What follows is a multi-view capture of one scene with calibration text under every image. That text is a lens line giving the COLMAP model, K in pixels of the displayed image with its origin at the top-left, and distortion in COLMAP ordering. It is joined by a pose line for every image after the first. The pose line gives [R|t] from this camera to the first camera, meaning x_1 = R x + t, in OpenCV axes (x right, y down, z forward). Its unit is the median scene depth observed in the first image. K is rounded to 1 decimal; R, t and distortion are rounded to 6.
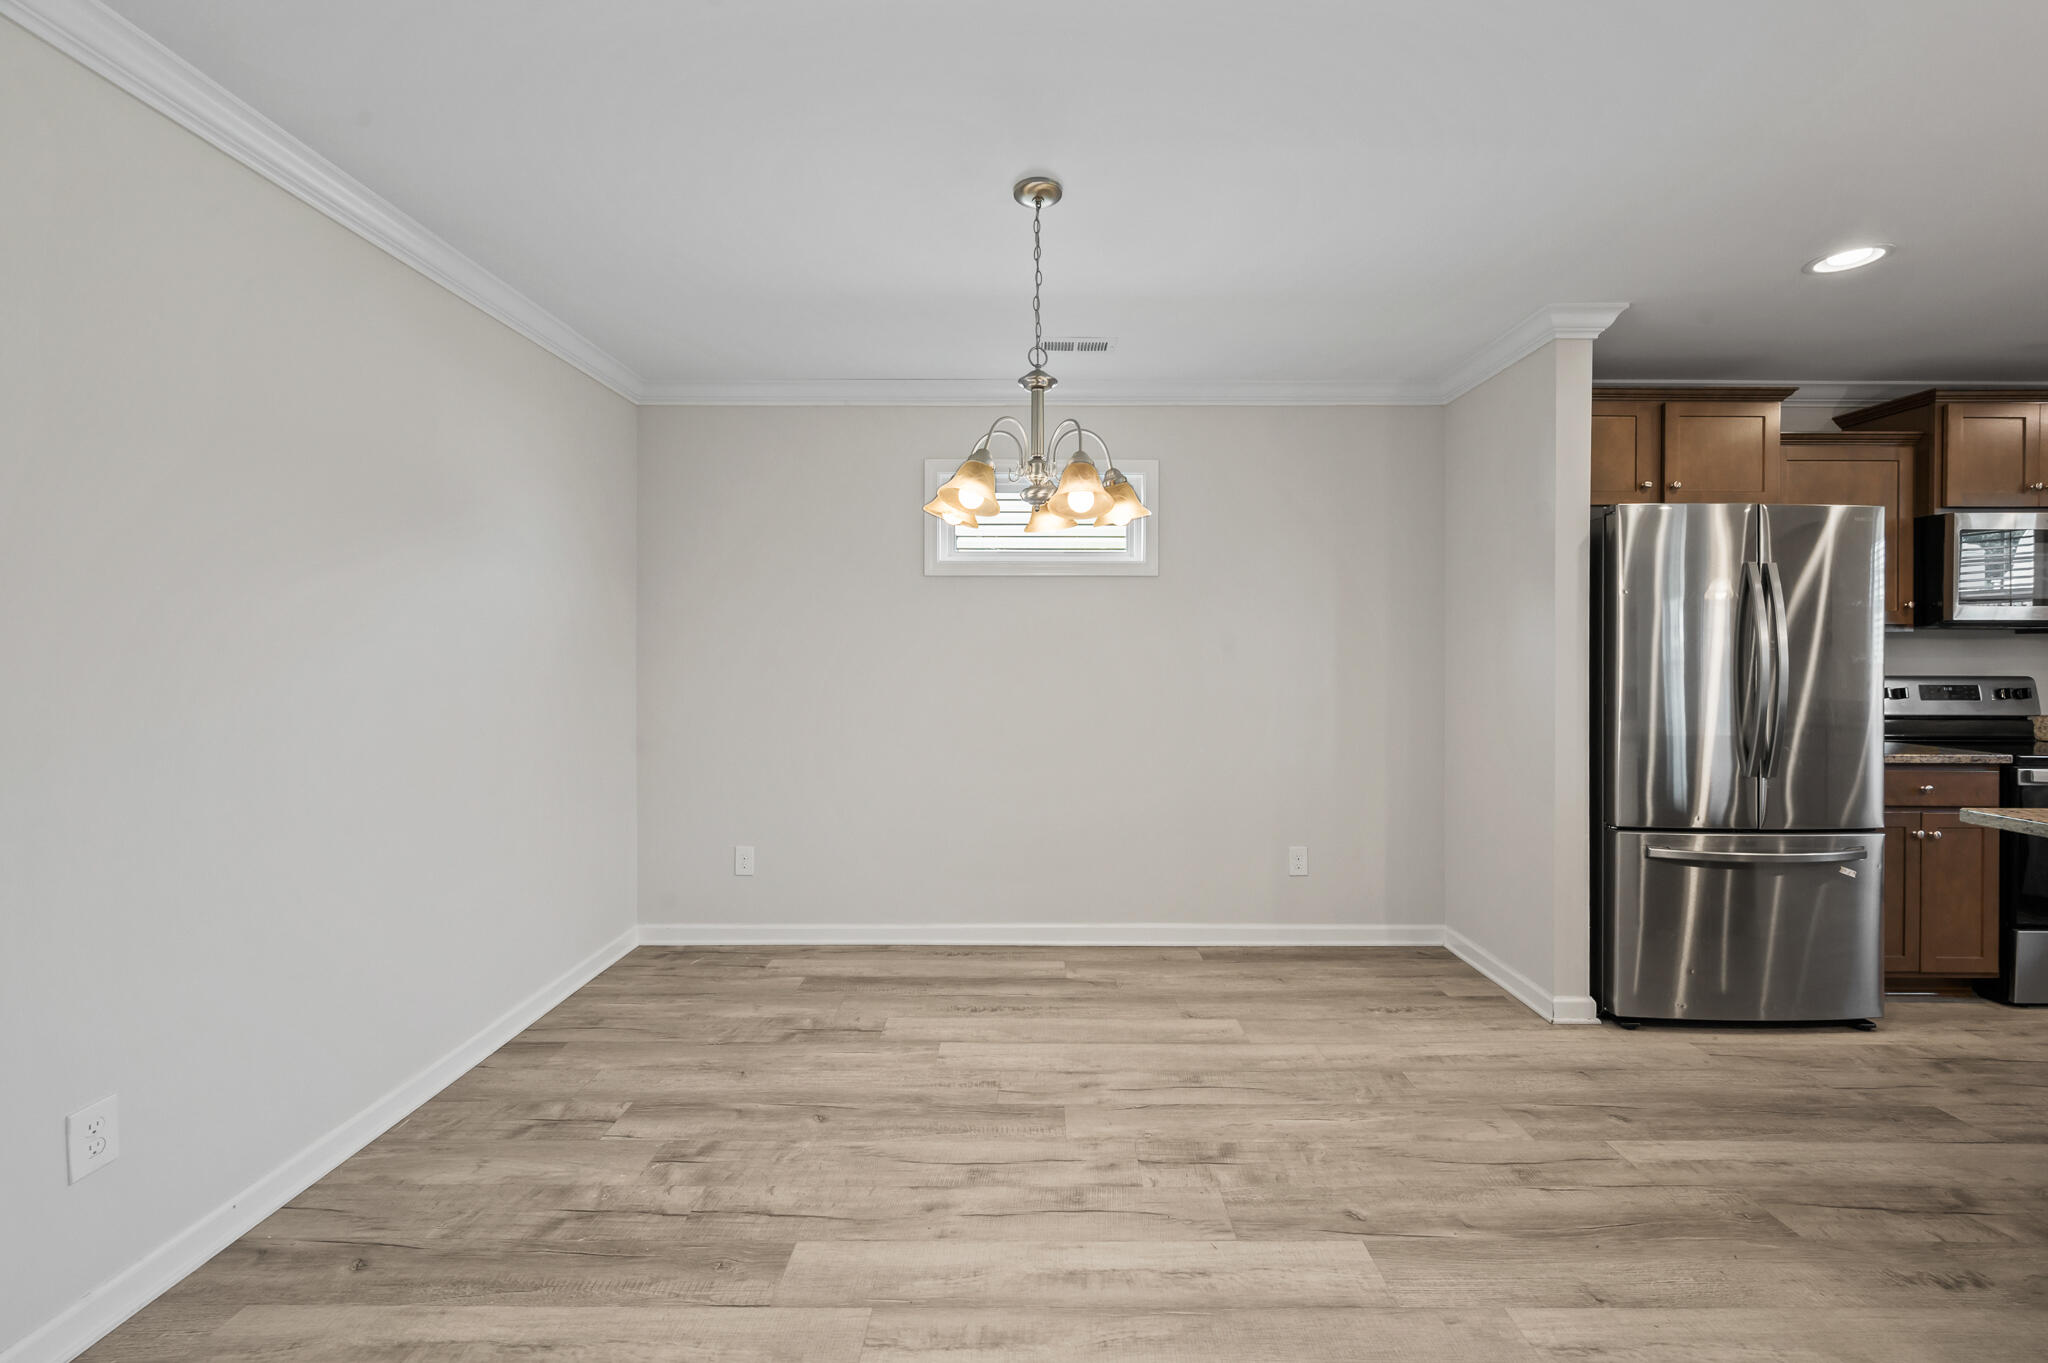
lens RADIAL K [[817.0, 0, 1027.4], [0, 817.0, 664.6], [0, 0, 1]] dist [-0.001108, 0.000322]
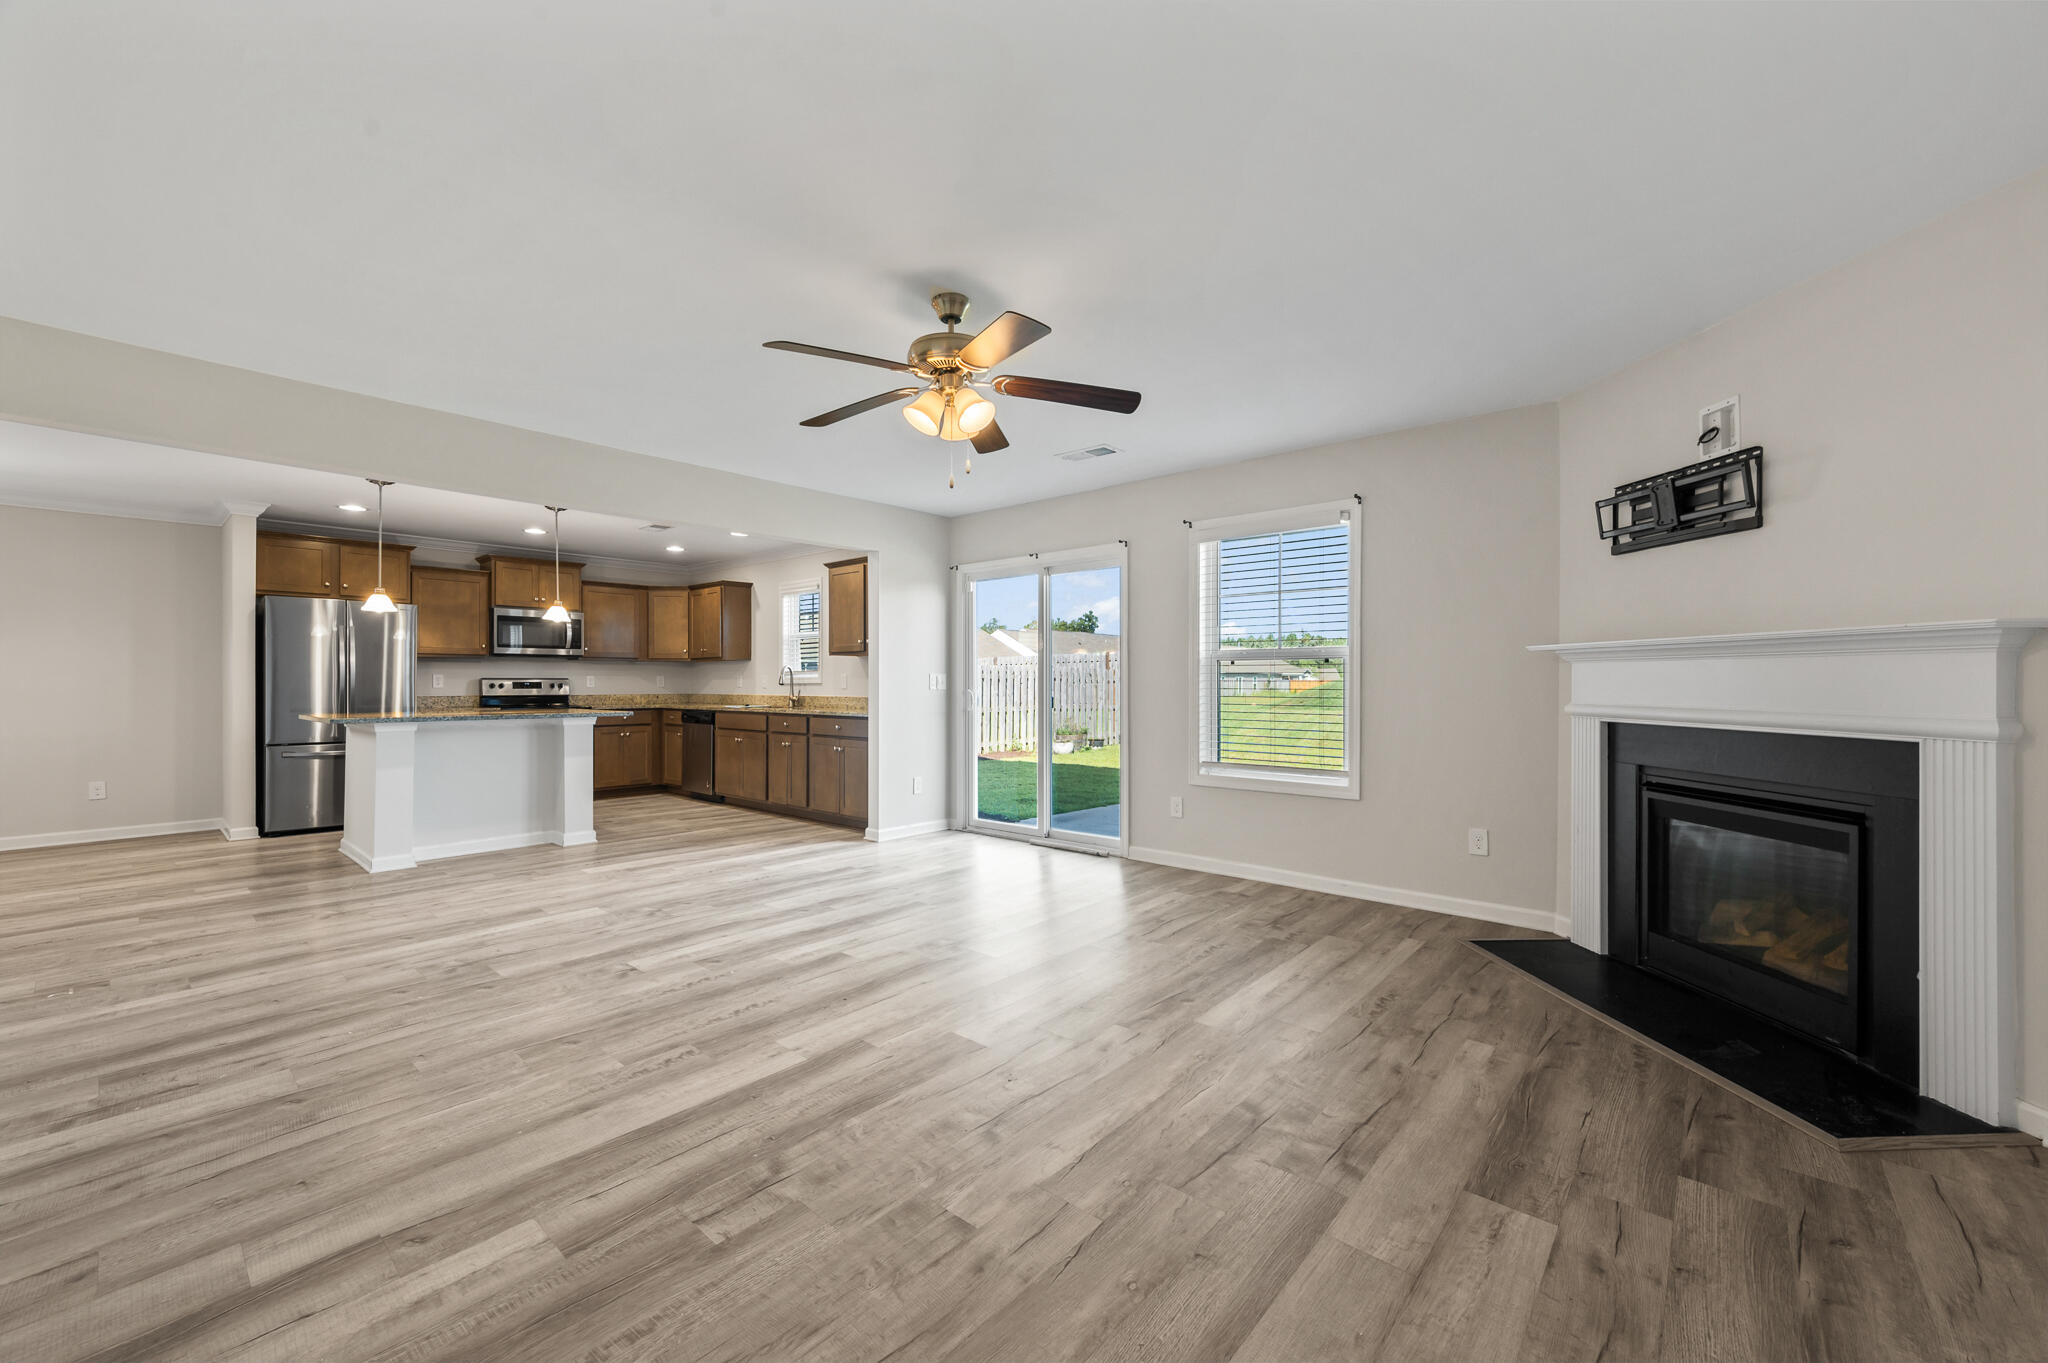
lens RADIAL K [[817.0, 0, 1034.3], [0, 817.0, 680.1], [0, 0, 1]] dist [-0.001108, 0.000322]
pose [[0.641441, 0.004683, 0.767158, 0.448429], [0.006348, 0.999915, -0.011412, 0.083352], [-0.767146, 0.012190, 0.641356, -2.337462]]
